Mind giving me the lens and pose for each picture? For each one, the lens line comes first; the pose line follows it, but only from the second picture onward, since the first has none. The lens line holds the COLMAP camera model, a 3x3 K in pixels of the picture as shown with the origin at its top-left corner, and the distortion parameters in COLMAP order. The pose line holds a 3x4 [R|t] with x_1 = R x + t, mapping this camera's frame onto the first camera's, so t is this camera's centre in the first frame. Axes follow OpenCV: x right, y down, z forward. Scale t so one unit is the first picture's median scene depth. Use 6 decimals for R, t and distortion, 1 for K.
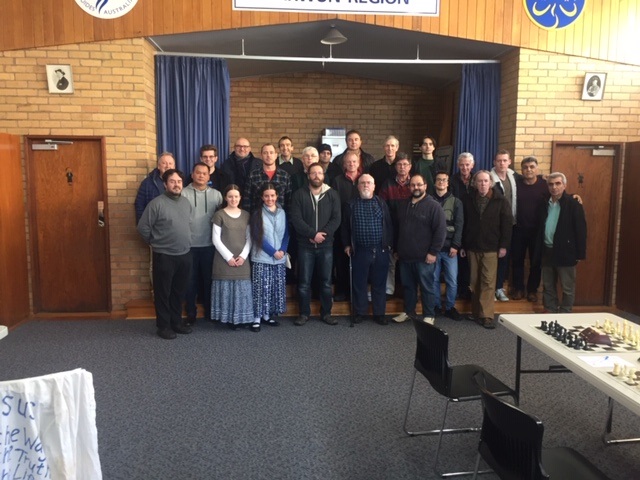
lens RADIAL K [[546.0, 0, 323.3], [0, 546.0, 249.5], [0, 0, 1]] dist [-0.005868, -0.007710]
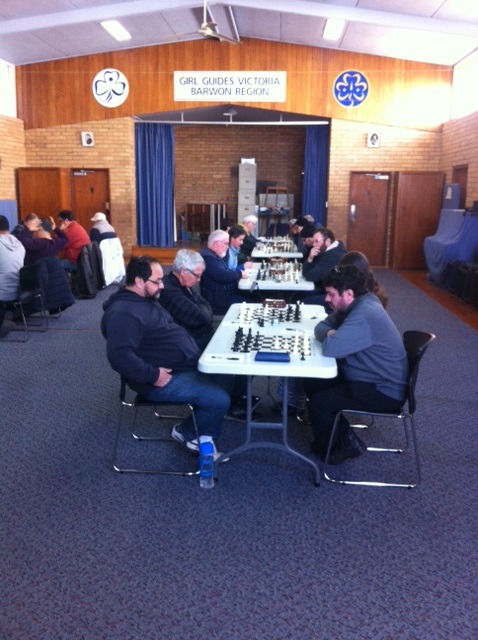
lens RADIAL K [[645.9, 0, 242.2], [0, 645.9, 349.0], [0, 0, 1]] dist [-0.047497, 0.000000]
pose [[0.989843, 0.040352, -0.136320, 0.380938], [-0.025063, 0.993385, 0.112065, 0.154178], [0.139940, -0.107510, 0.984306, -1.181899]]
